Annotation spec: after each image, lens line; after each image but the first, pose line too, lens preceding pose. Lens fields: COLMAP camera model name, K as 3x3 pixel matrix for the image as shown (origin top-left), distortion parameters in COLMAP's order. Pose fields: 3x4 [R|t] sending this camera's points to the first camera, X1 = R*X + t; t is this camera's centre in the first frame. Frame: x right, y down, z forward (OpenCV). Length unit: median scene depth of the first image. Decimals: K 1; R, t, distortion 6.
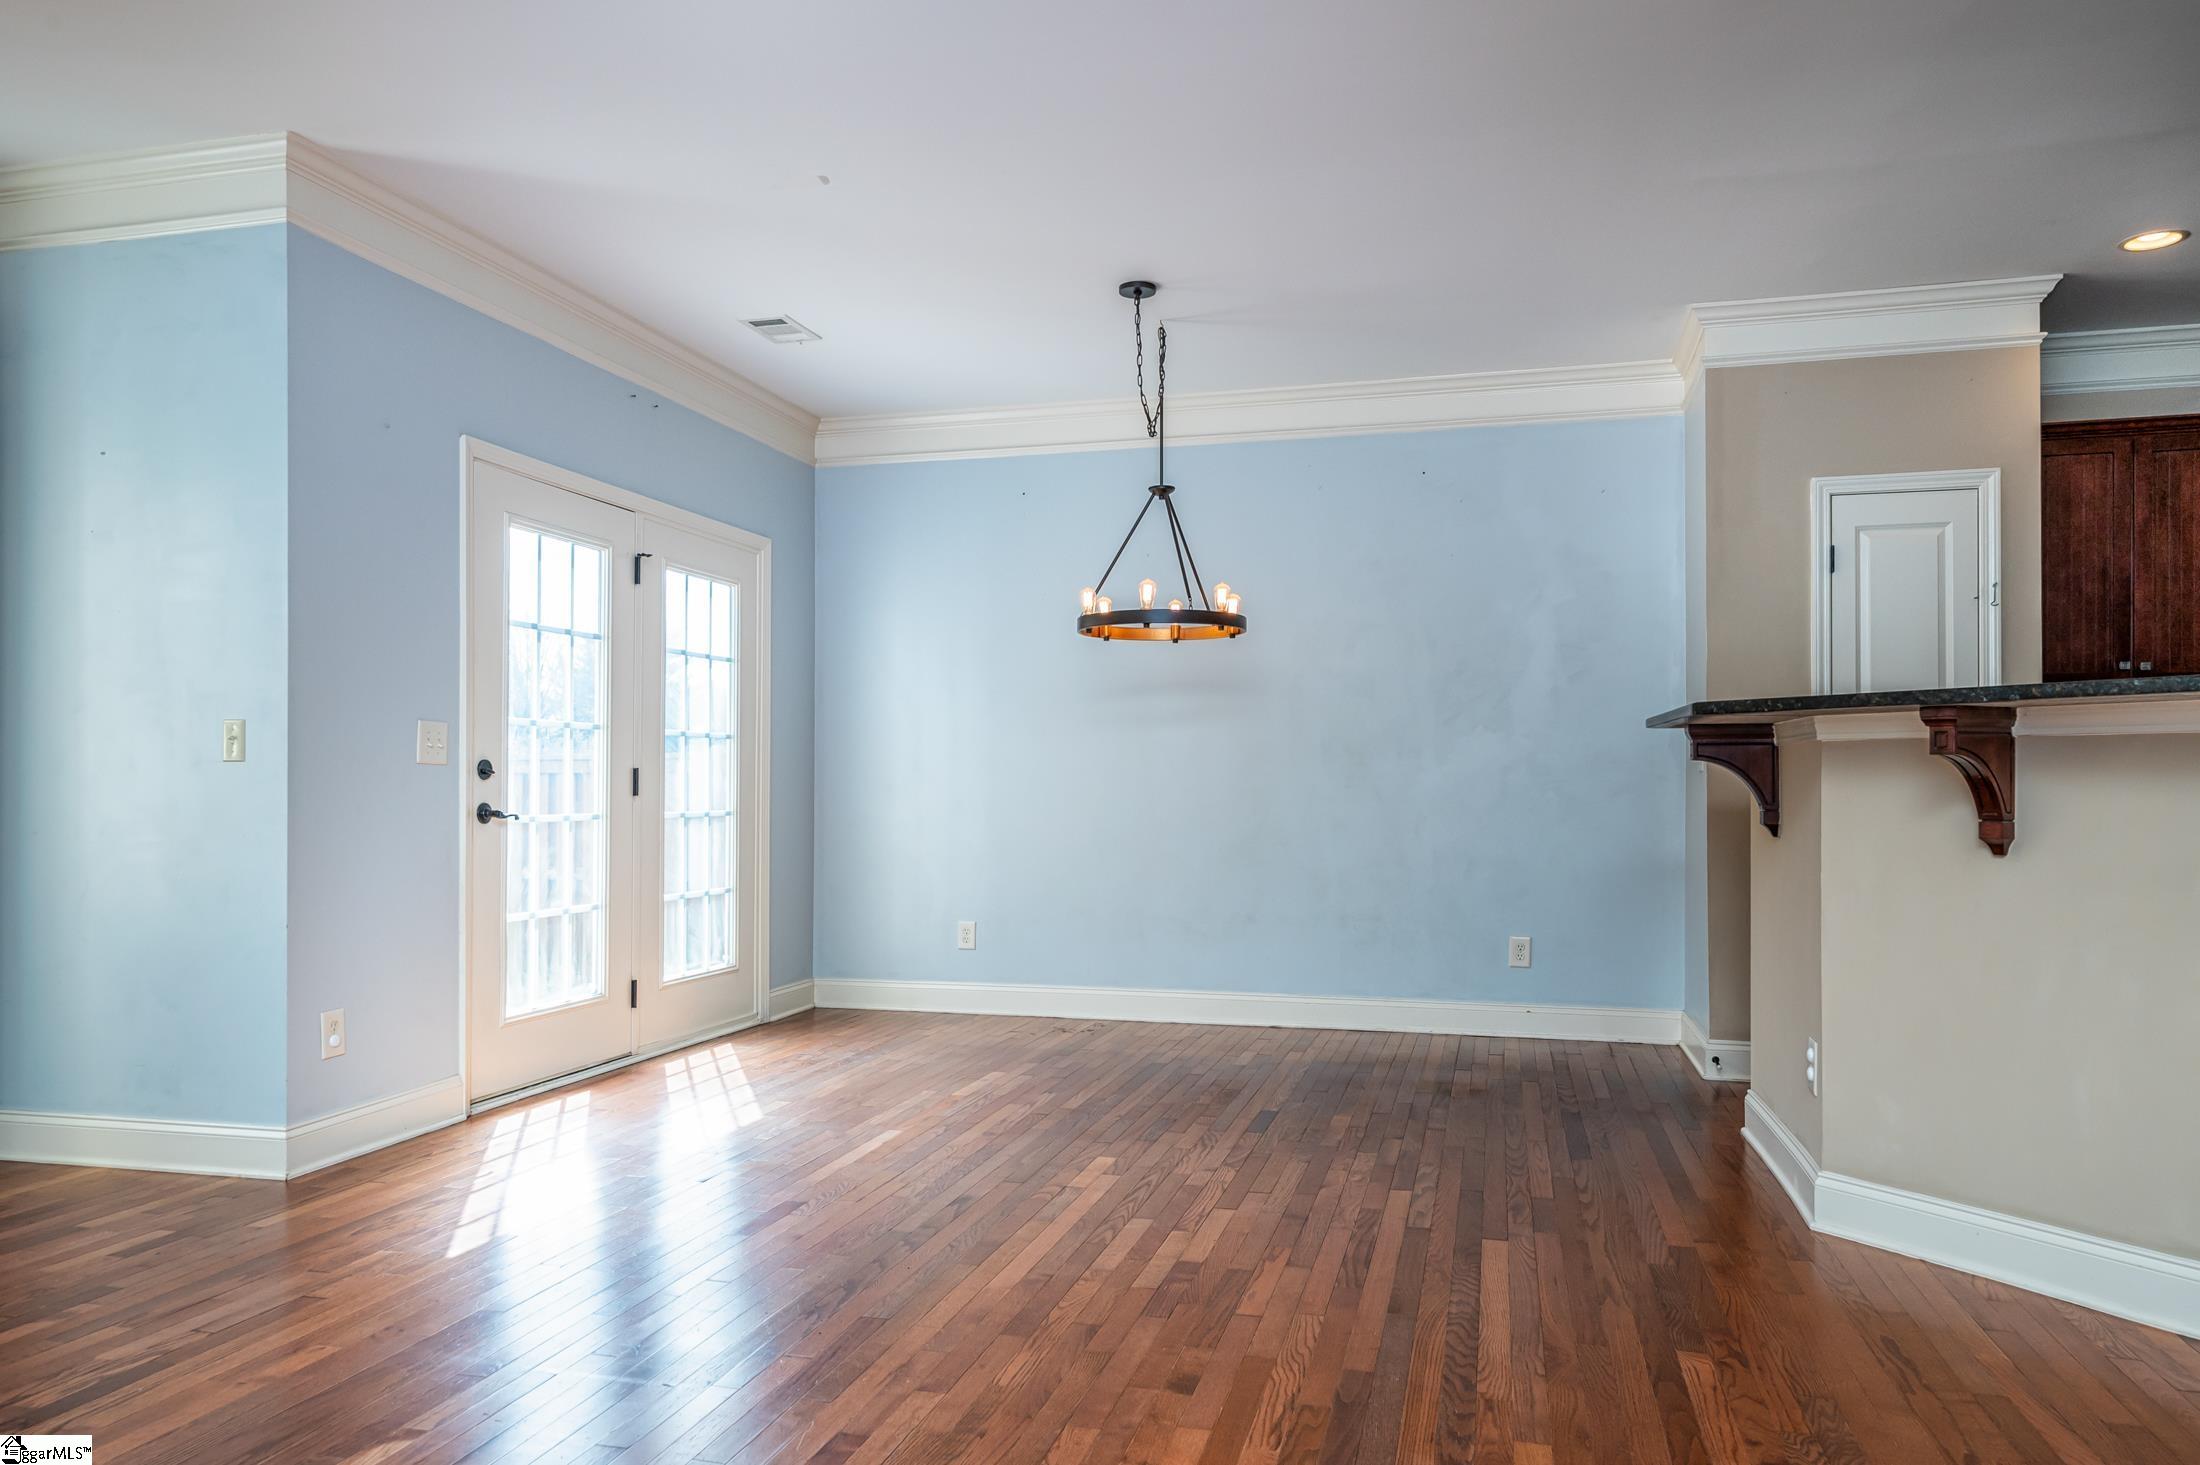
lens RADIAL K [[1478.0, 0, 1108.7], [0, 1478.0, 780.0], [0, 0, 1]] dist [0.003903, 0.001091]
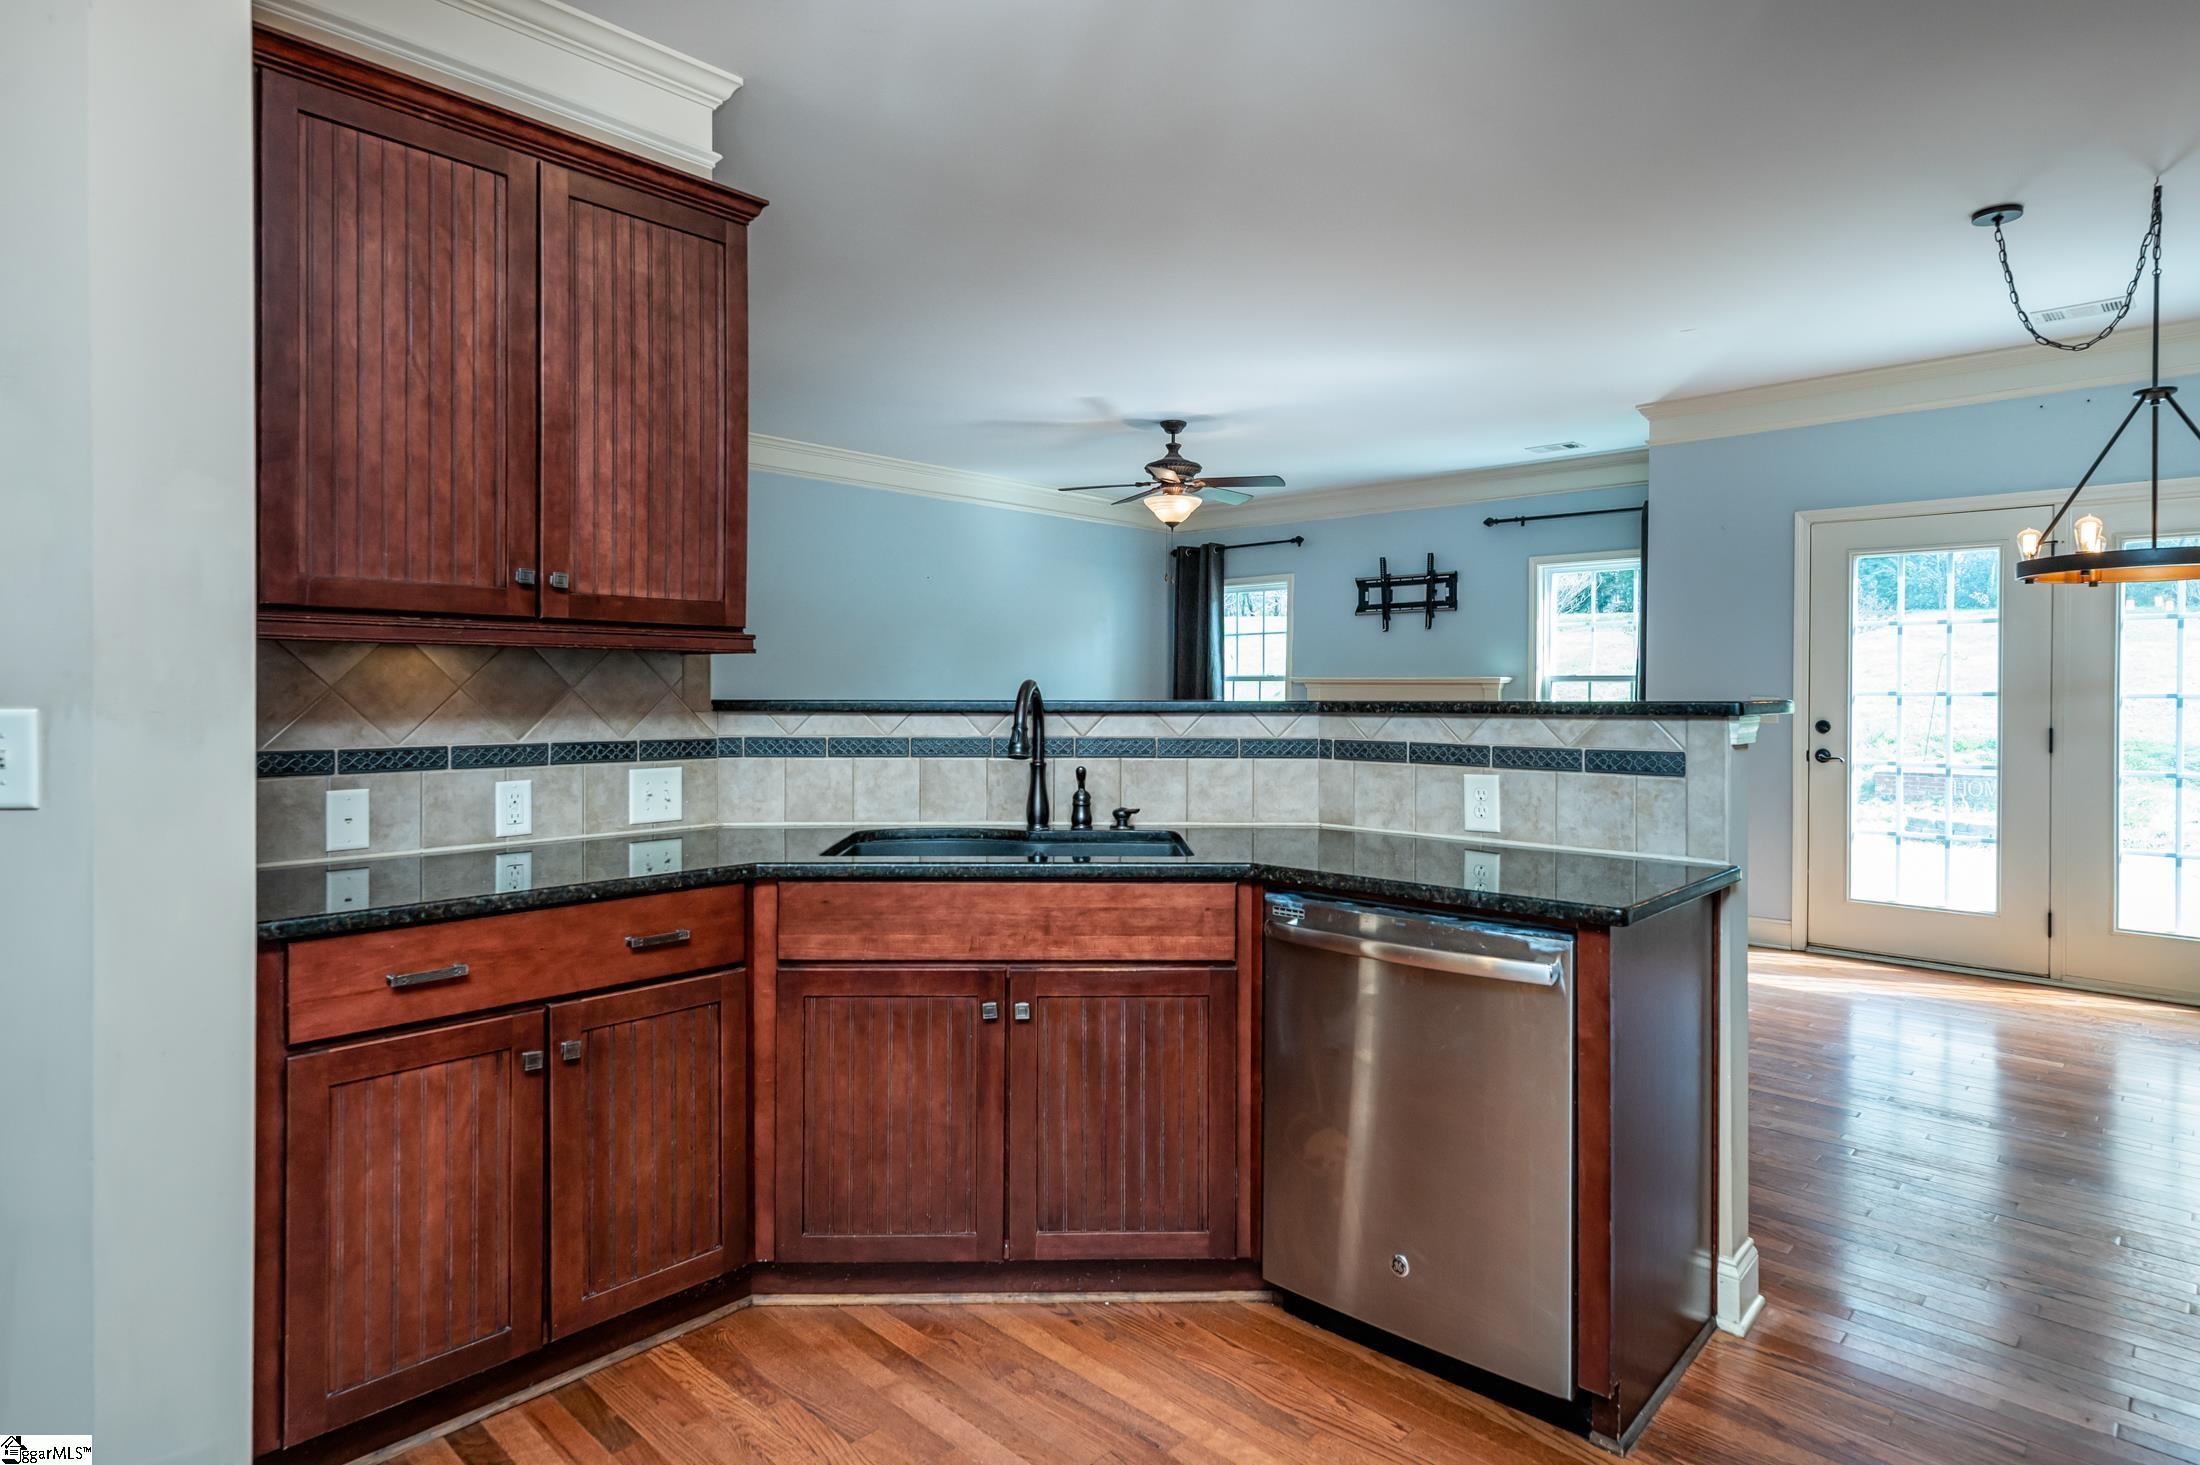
lens RADIAL K [[1178.1, 0, 1098.0], [0, 1178.1, 694.6], [0, 0, 1]] dist [0.005003, -0.000534]
pose [[-0.478385, -0.003971, -0.878141, 0.945354], [-0.004101, 0.999989, -0.002288, -0.032368], [0.878141, 0.002507, -0.478396, 0.889163]]
